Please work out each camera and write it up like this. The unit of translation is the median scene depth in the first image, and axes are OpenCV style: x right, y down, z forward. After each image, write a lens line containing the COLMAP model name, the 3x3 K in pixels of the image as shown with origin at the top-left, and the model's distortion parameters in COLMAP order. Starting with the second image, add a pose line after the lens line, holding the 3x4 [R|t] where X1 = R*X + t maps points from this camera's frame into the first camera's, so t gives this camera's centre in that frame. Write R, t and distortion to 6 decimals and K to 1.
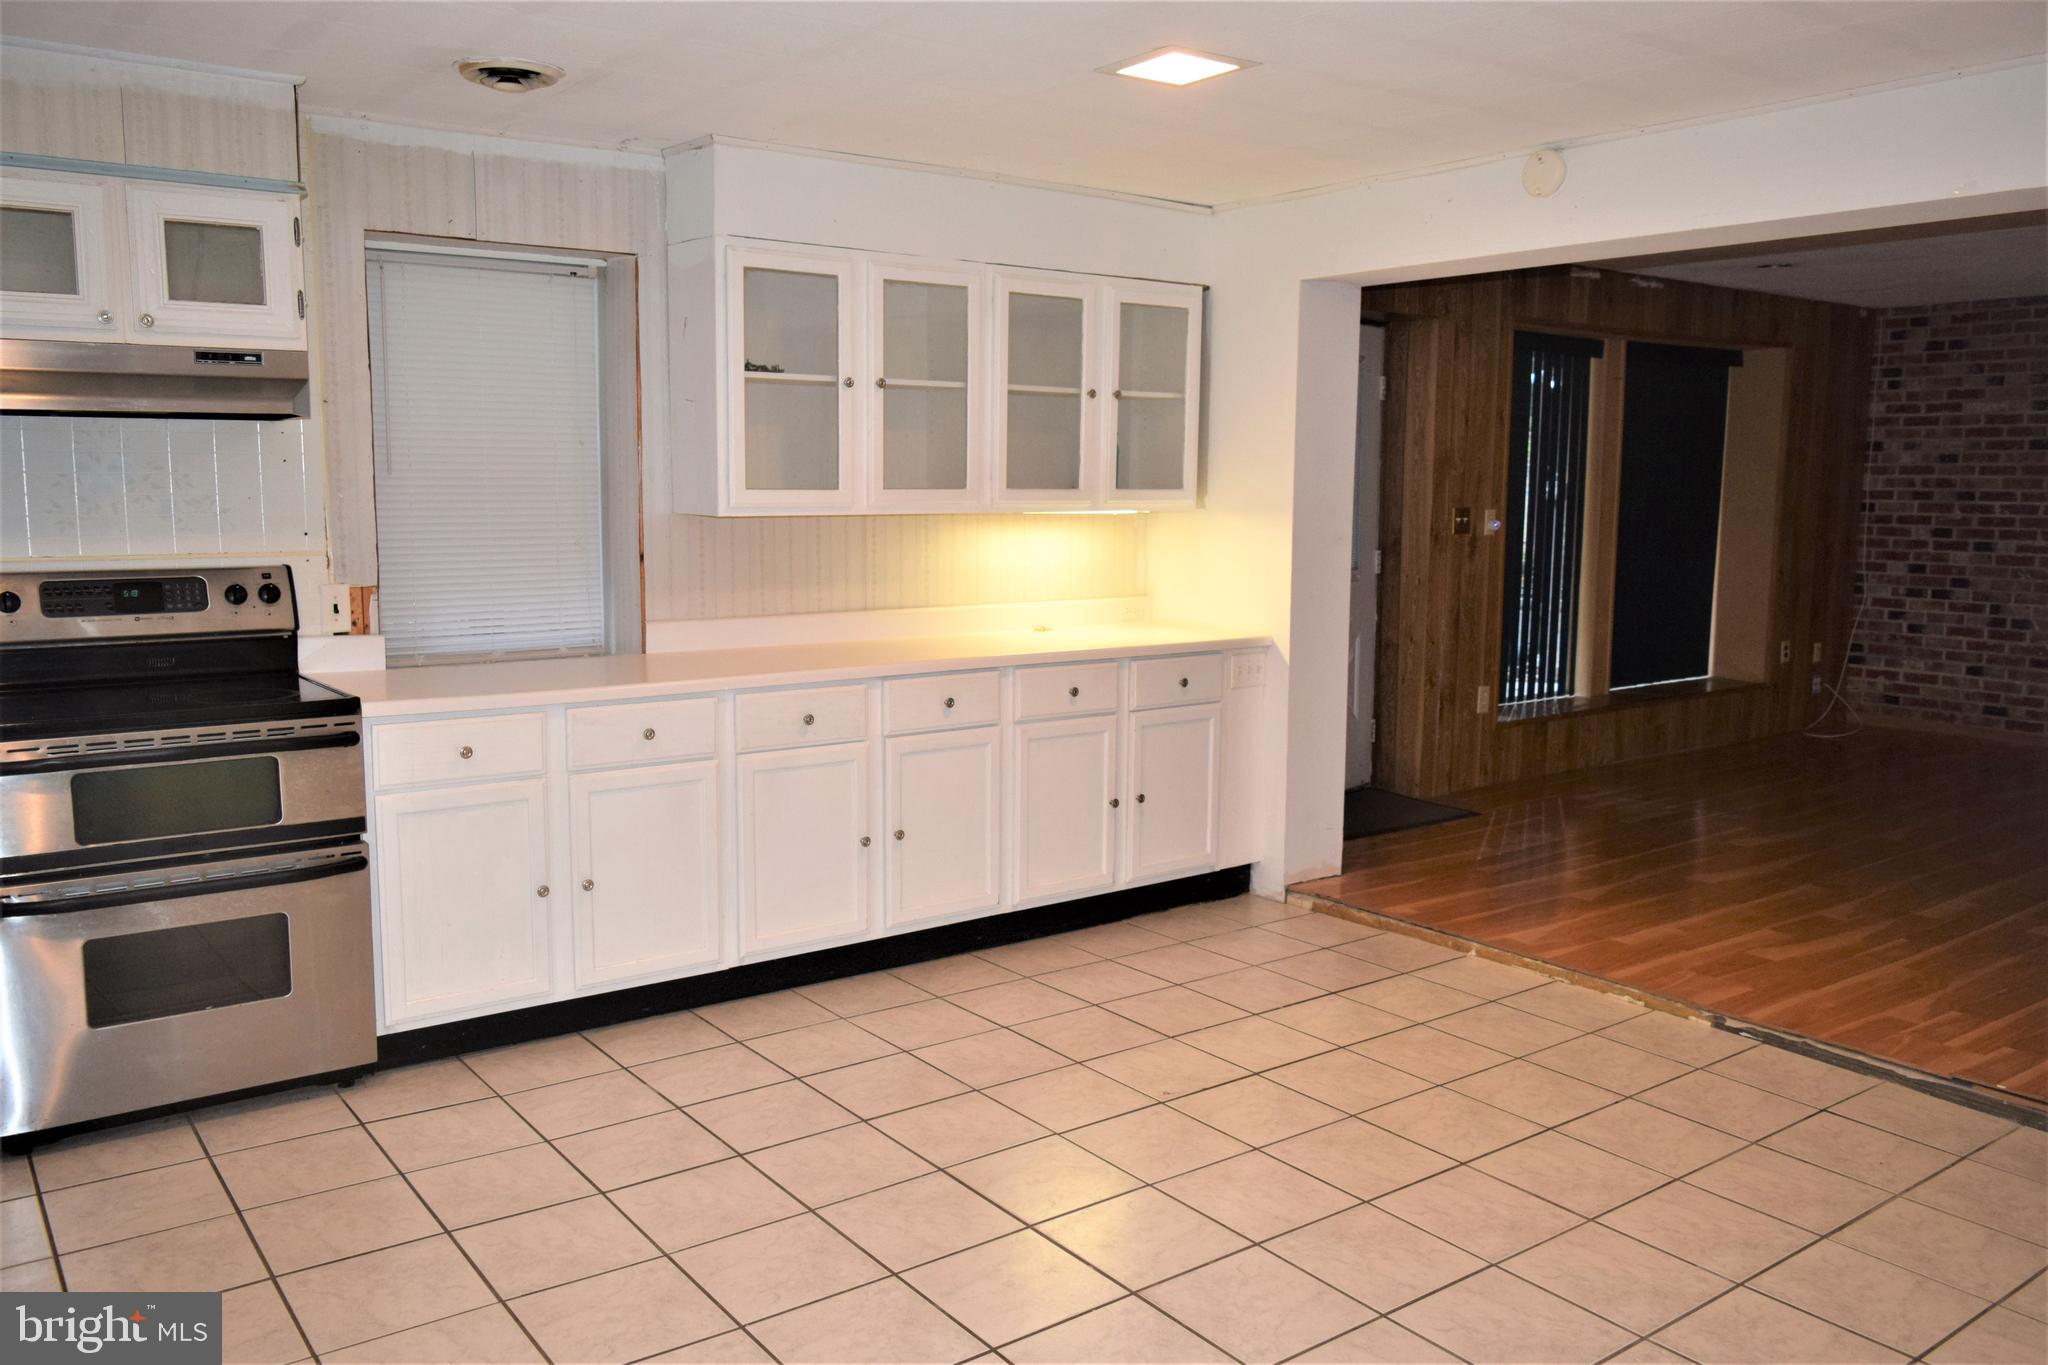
lens RADIAL K [[1578.9, 0, 1010.8], [0, 1578.9, 682.0], [0, 0, 1]] dist [-0.020472, 0.009568]
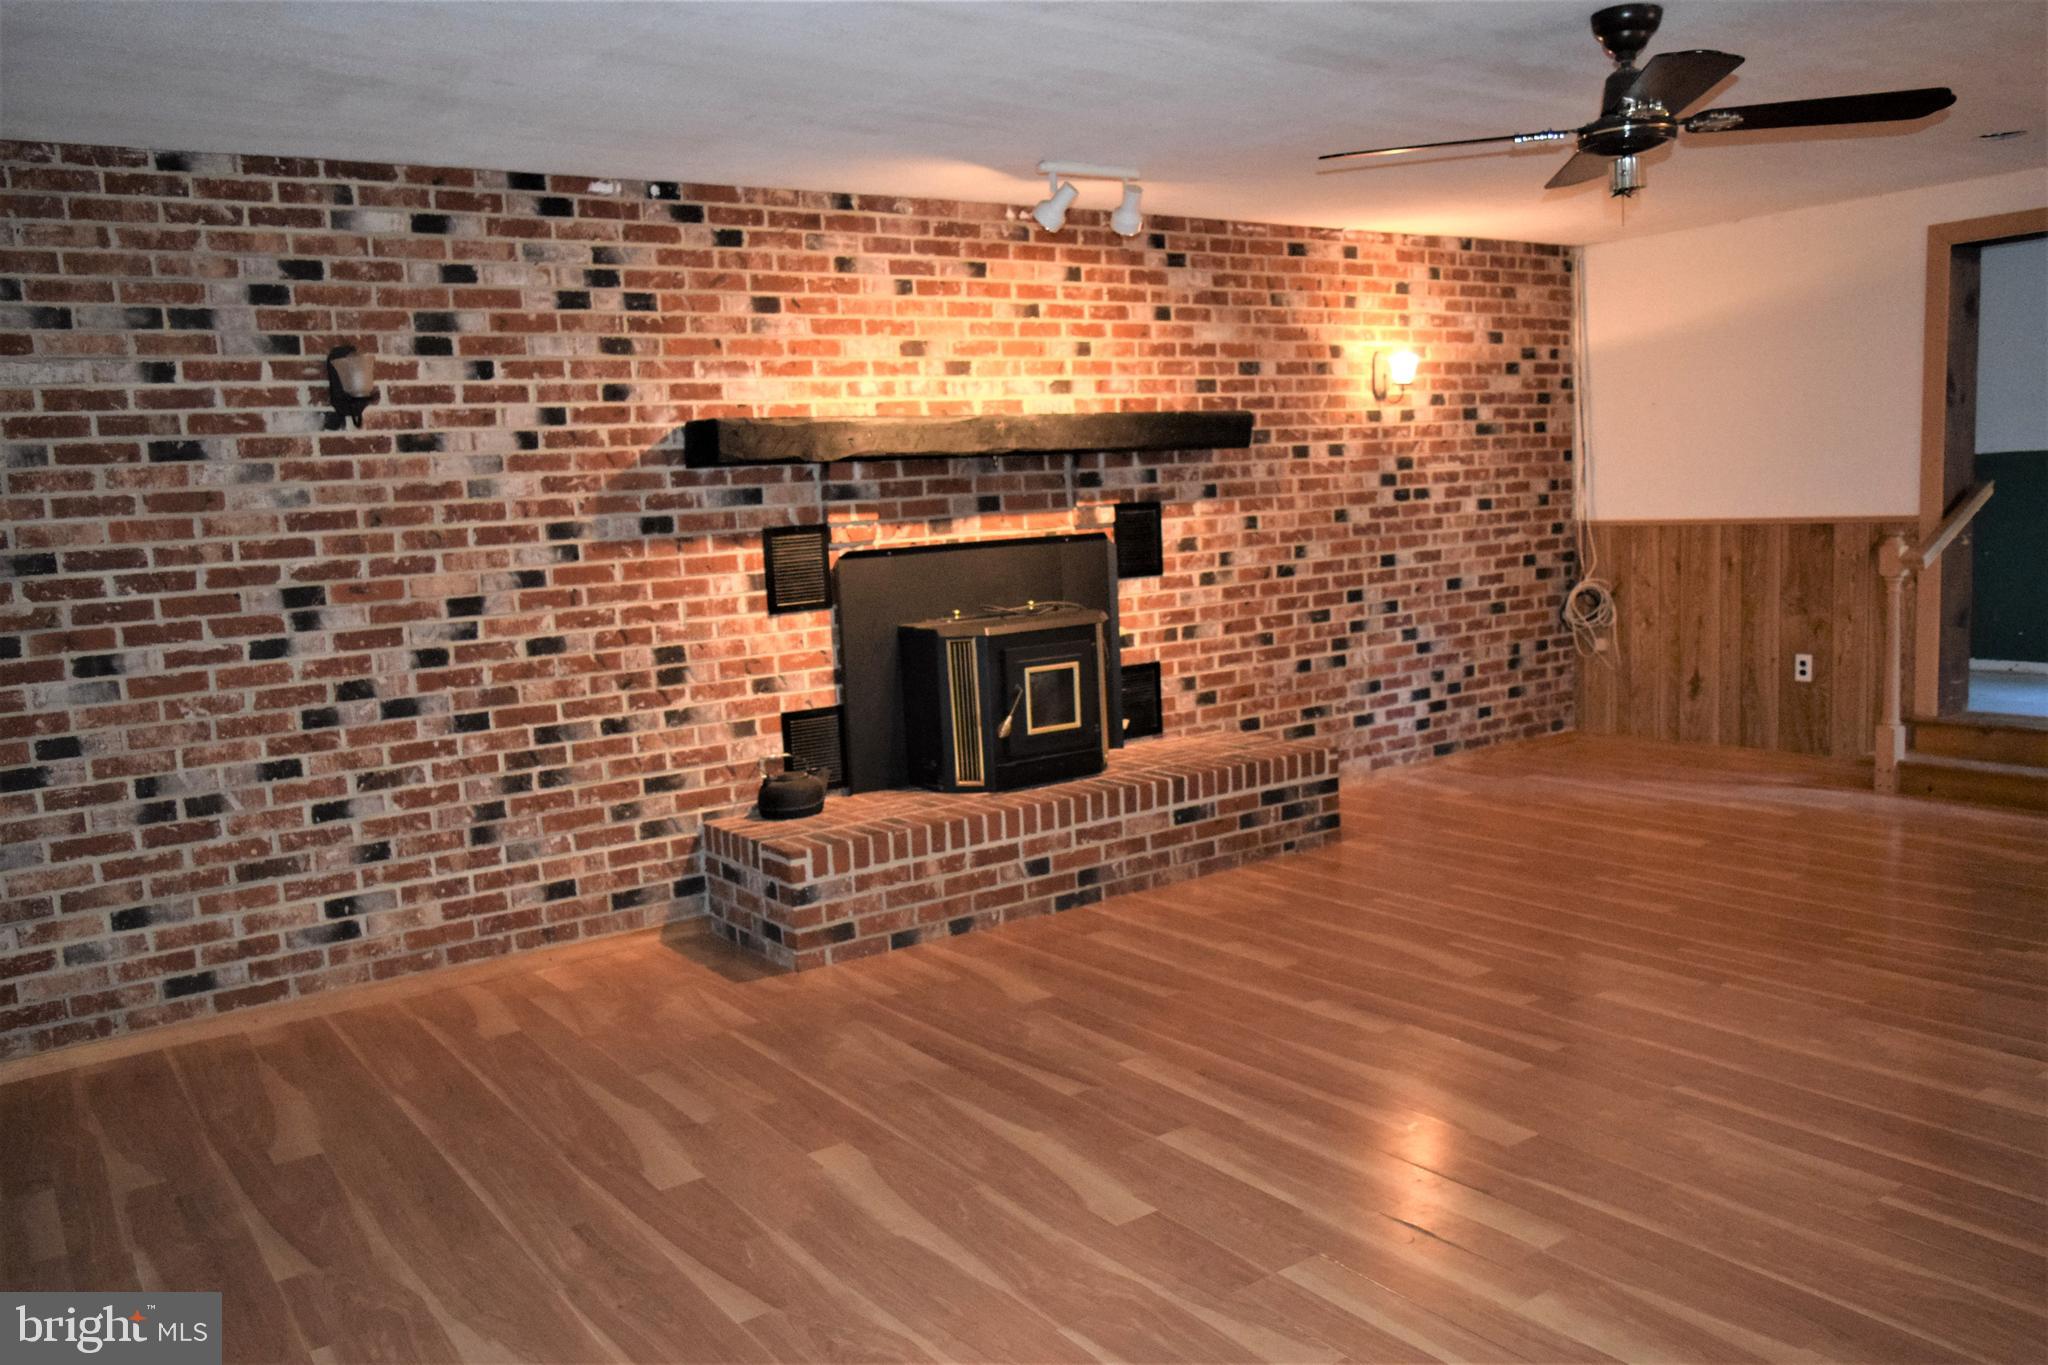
lens RADIAL K [[1578.9, 0, 1010.8], [0, 1578.9, 682.0], [0, 0, 1]] dist [-0.020472, 0.009568]
pose [[0.036842, -0.132629, 0.990481, 0.157813], [0.180359, 0.975760, 0.123950, -0.092164], [-0.982911, 0.174076, 0.059870, 0.710416]]
